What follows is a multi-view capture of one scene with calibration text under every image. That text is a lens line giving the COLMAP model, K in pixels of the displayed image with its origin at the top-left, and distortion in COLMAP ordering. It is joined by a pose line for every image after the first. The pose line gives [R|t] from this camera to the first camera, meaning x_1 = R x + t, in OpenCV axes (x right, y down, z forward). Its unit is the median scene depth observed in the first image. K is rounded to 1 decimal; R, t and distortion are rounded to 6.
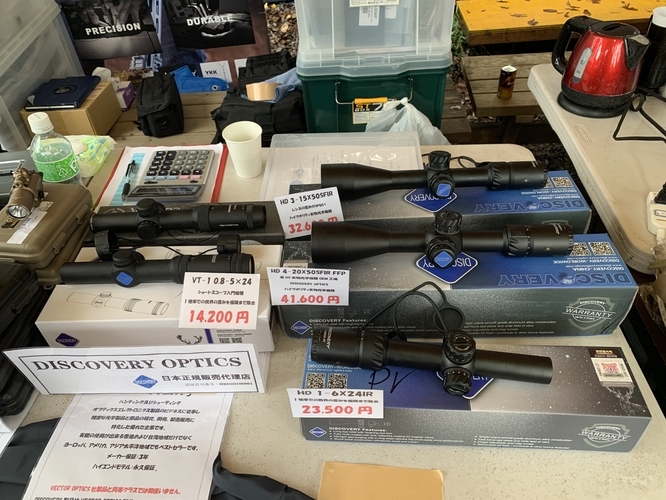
lens RADIAL K [[515.8, 0, 331.4], [0, 515.8, 265.6], [0, 0, 1]] dist [-0.001934, -0.008923]
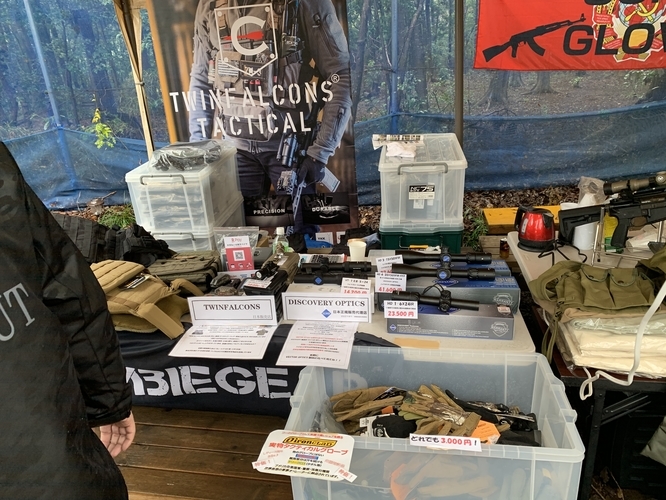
lens RADIAL K [[515.8, 0, 331.4], [0, 515.8, 265.6], [0, 0, 1]] dist [-0.001934, -0.008923]
pose [[0.992791, 0.044471, -0.111301, -0.026559], [-0.082602, 0.926736, -0.366520, 0.458952], [0.086847, 0.373072, 0.923729, -0.720482]]
